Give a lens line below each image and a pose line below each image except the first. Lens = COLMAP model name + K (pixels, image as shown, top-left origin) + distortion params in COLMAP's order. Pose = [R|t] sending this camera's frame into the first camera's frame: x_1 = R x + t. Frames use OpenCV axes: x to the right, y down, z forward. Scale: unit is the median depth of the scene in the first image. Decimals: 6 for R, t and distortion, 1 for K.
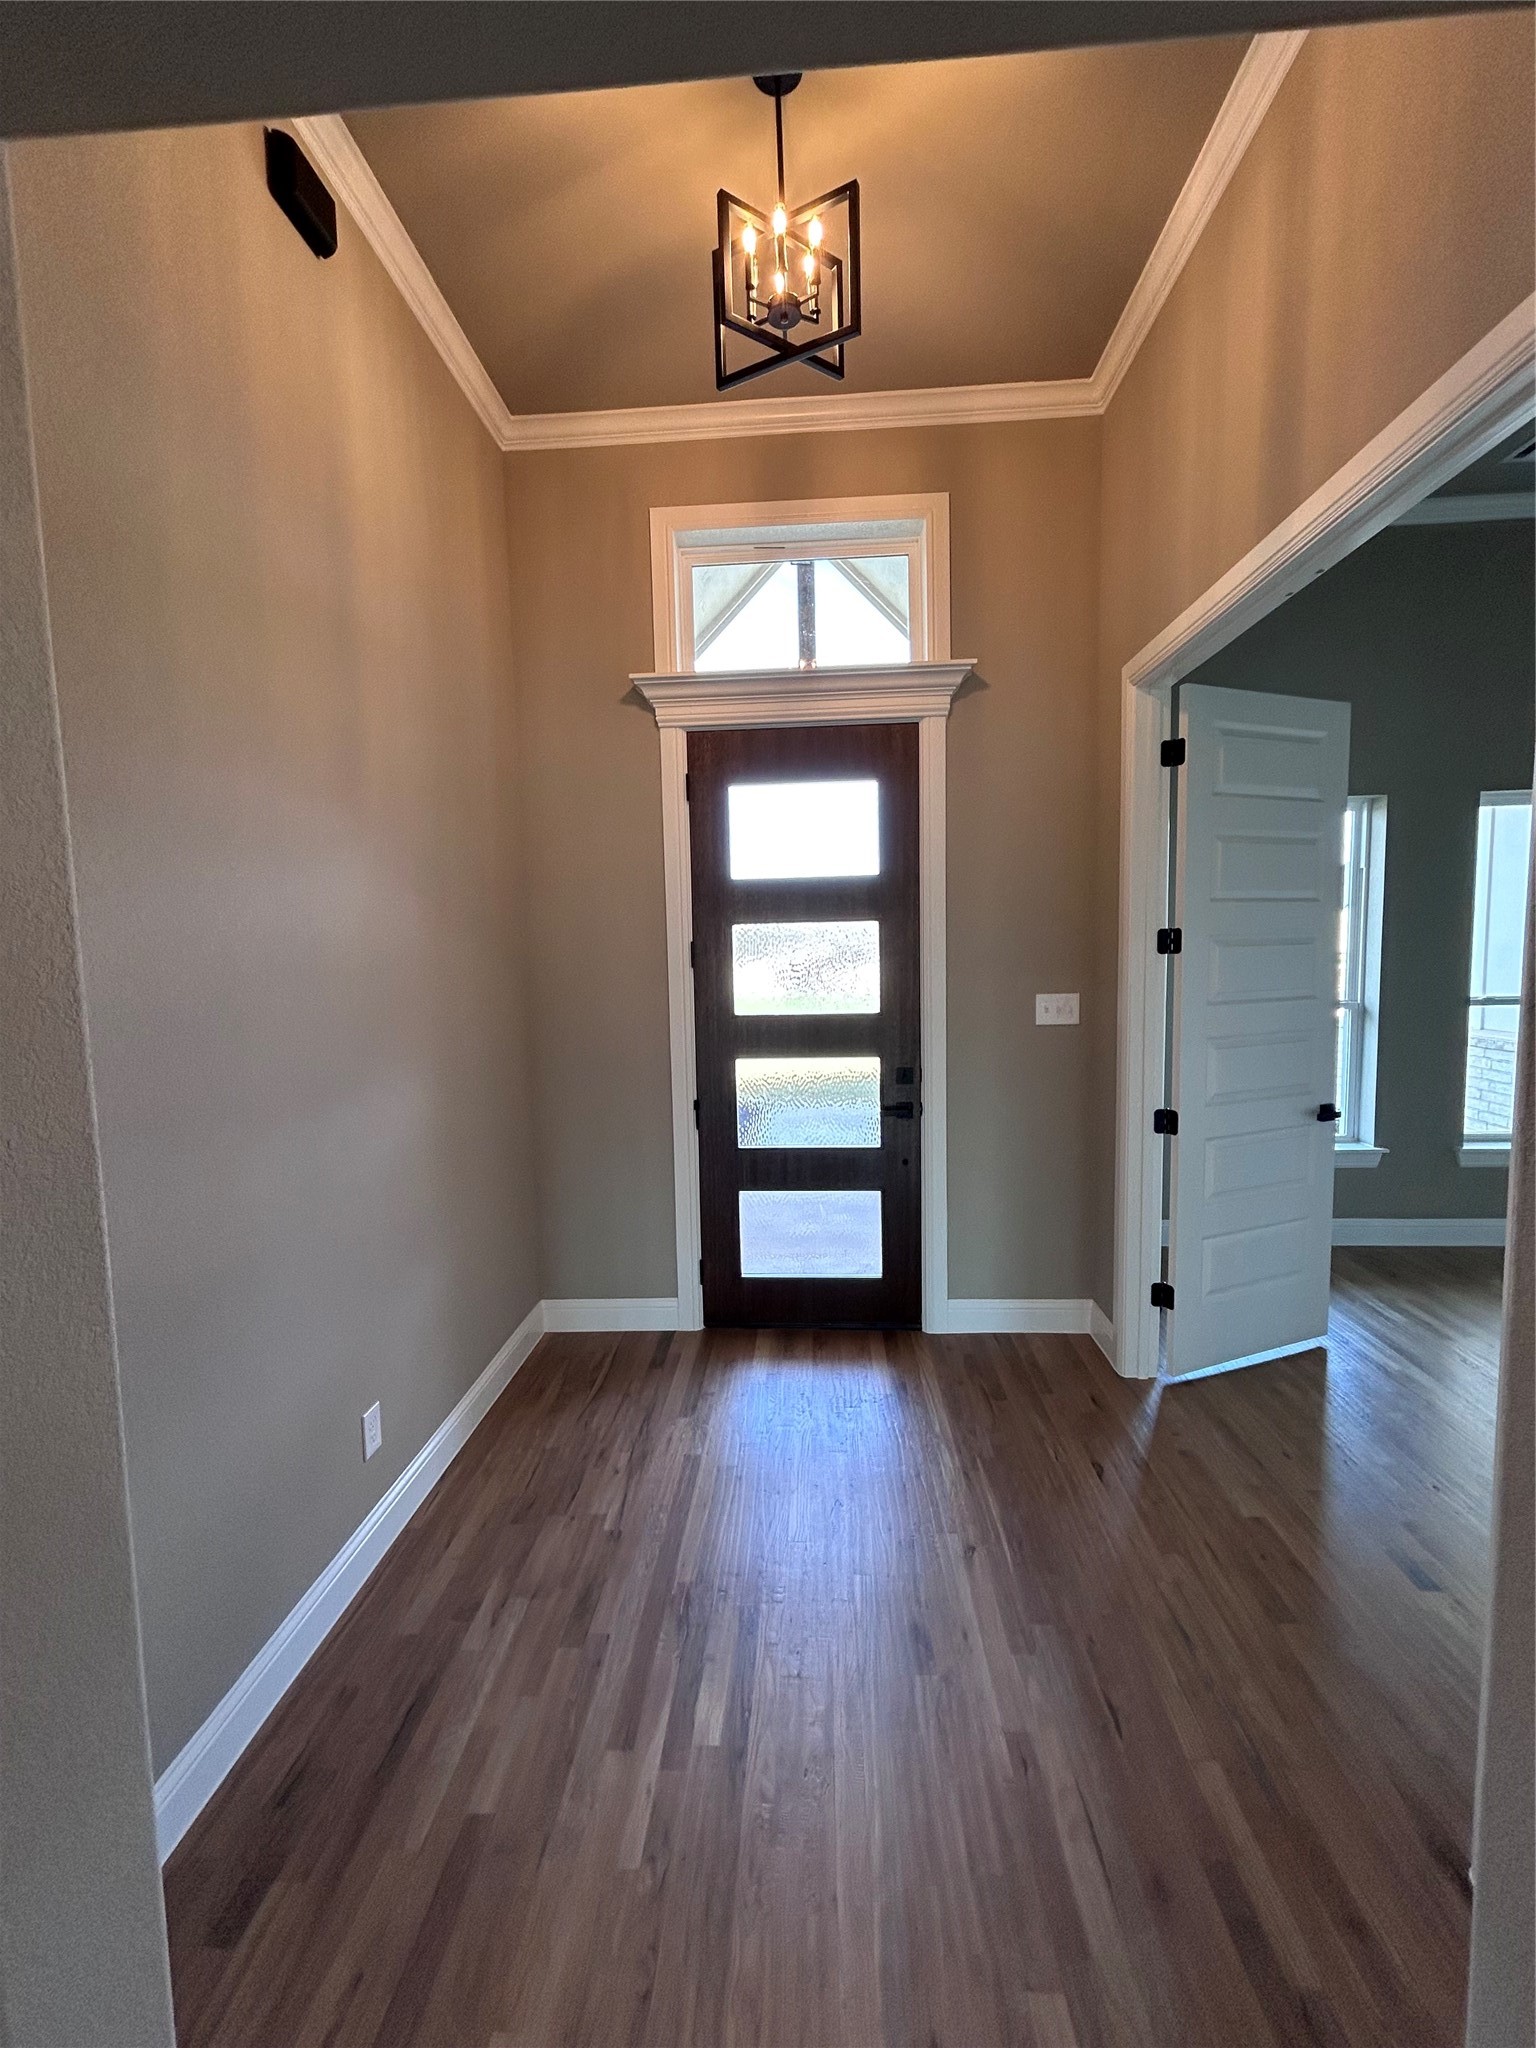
lens RADIAL K [[828.7, 0, 764.8], [0, 828.7, 1022.8], [0, 0, 1]] dist [-0.001698, 0.001459]
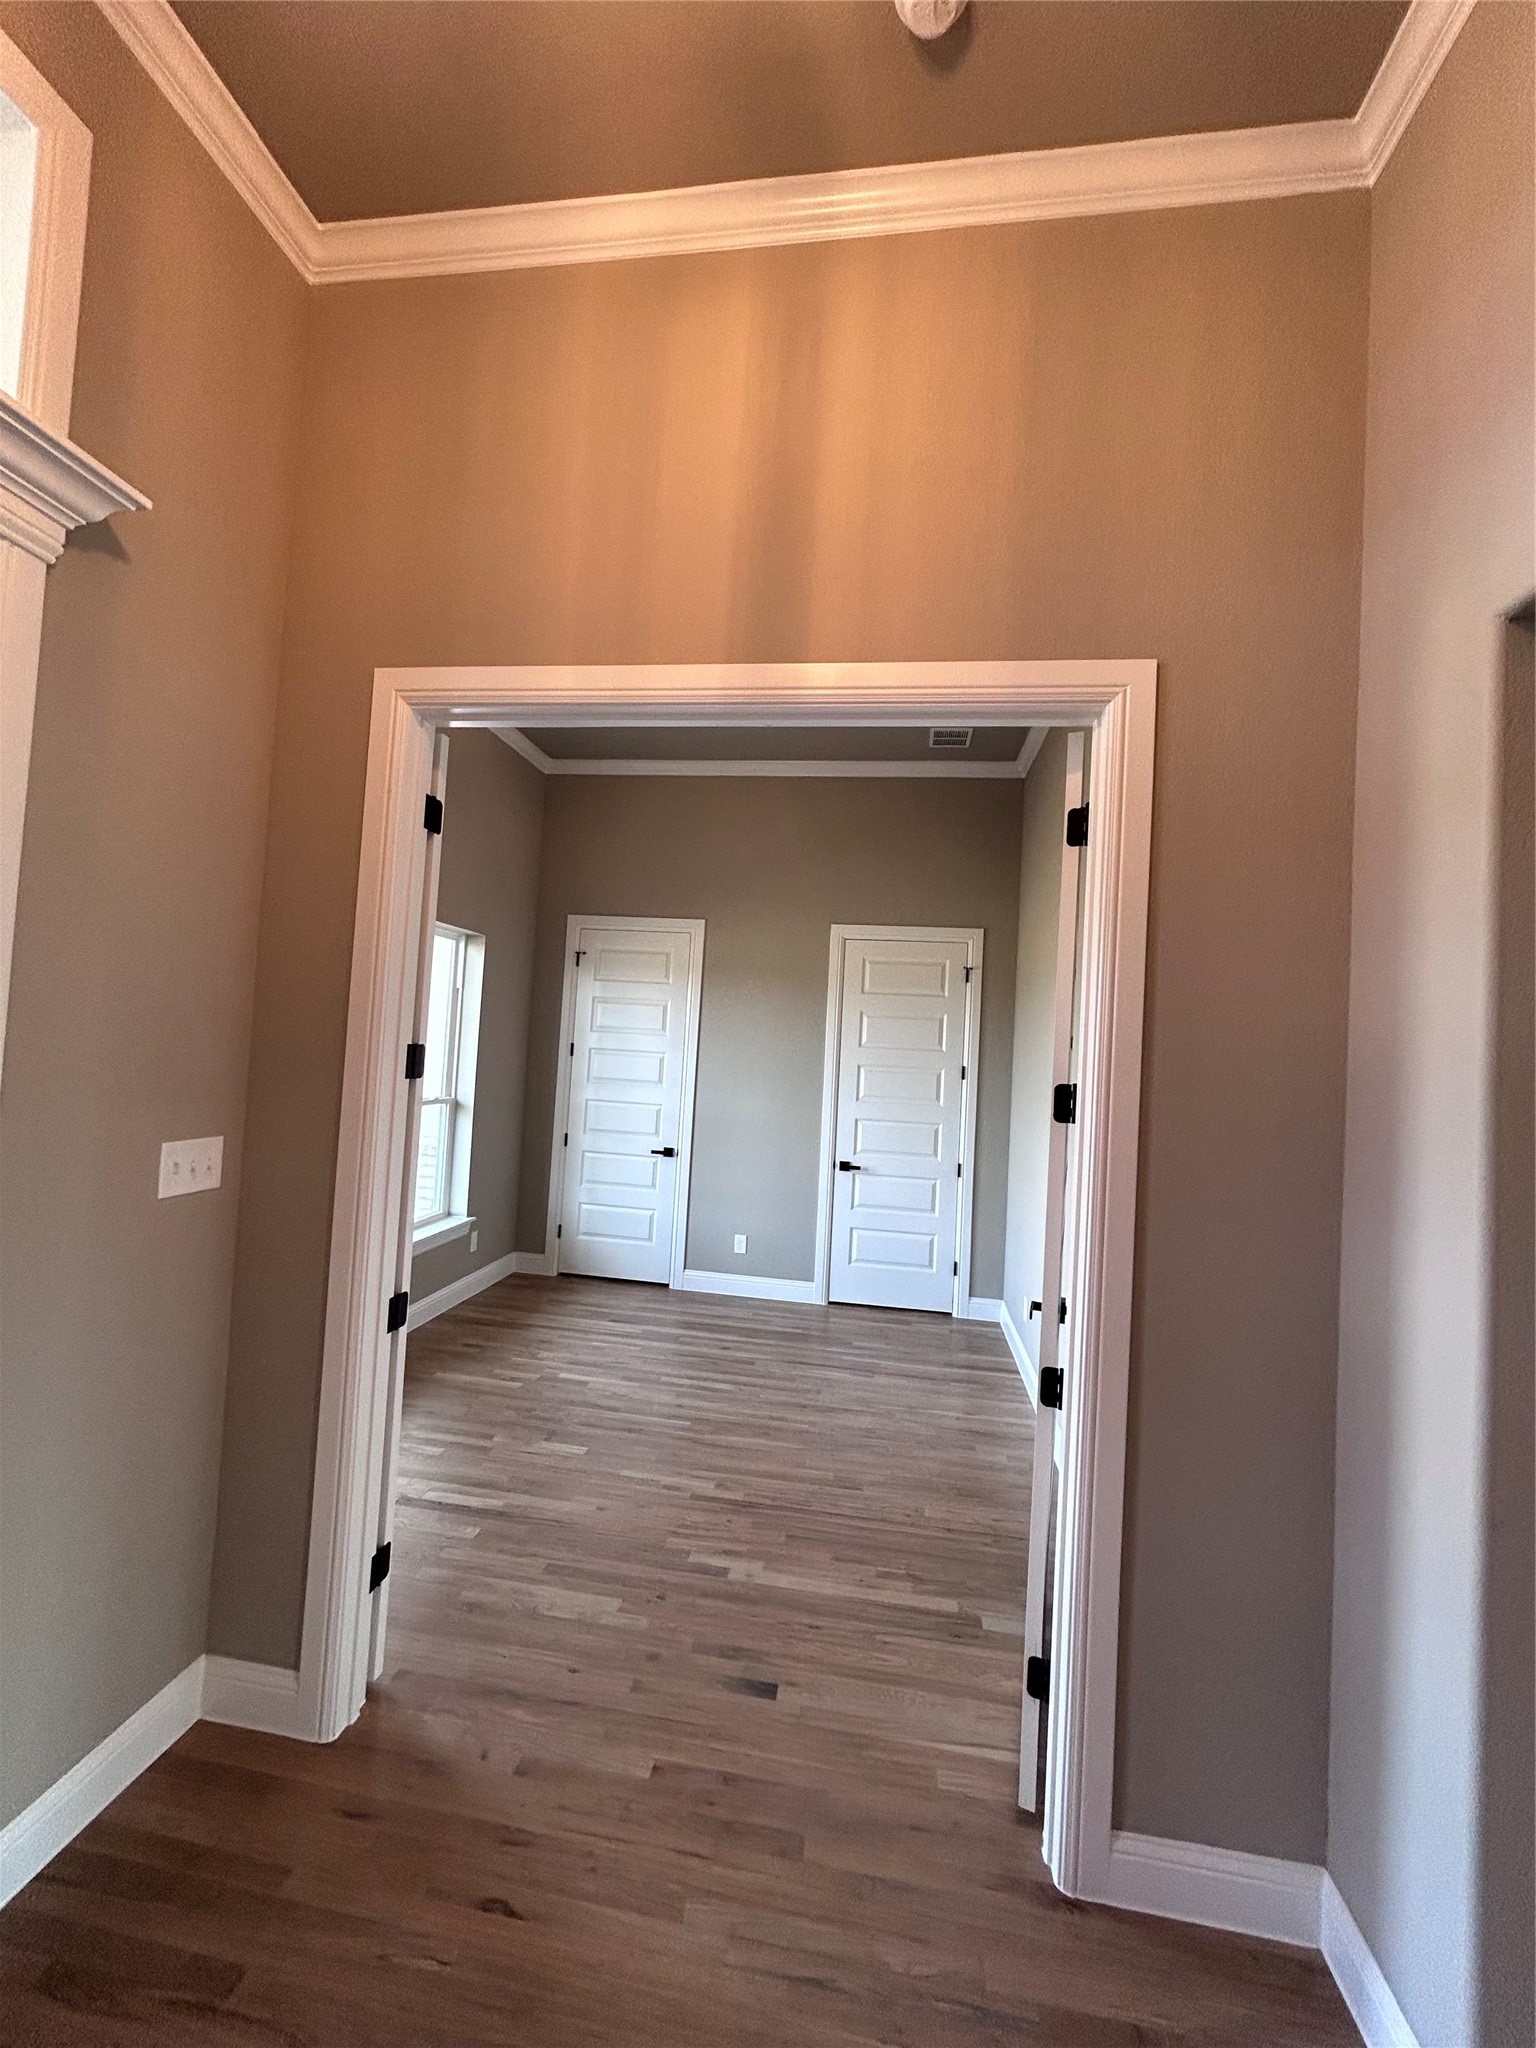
lens RADIAL K [[828.7, 0, 763.5], [0, 828.7, 1022.8], [0, 0, 1]] dist [-0.001698, 0.001459]
pose [[0.087178, 0.061787, 0.994275, -0.212506], [0.034334, 0.997295, -0.064985, -0.072085], [-0.995601, 0.039803, 0.084821, 0.613726]]
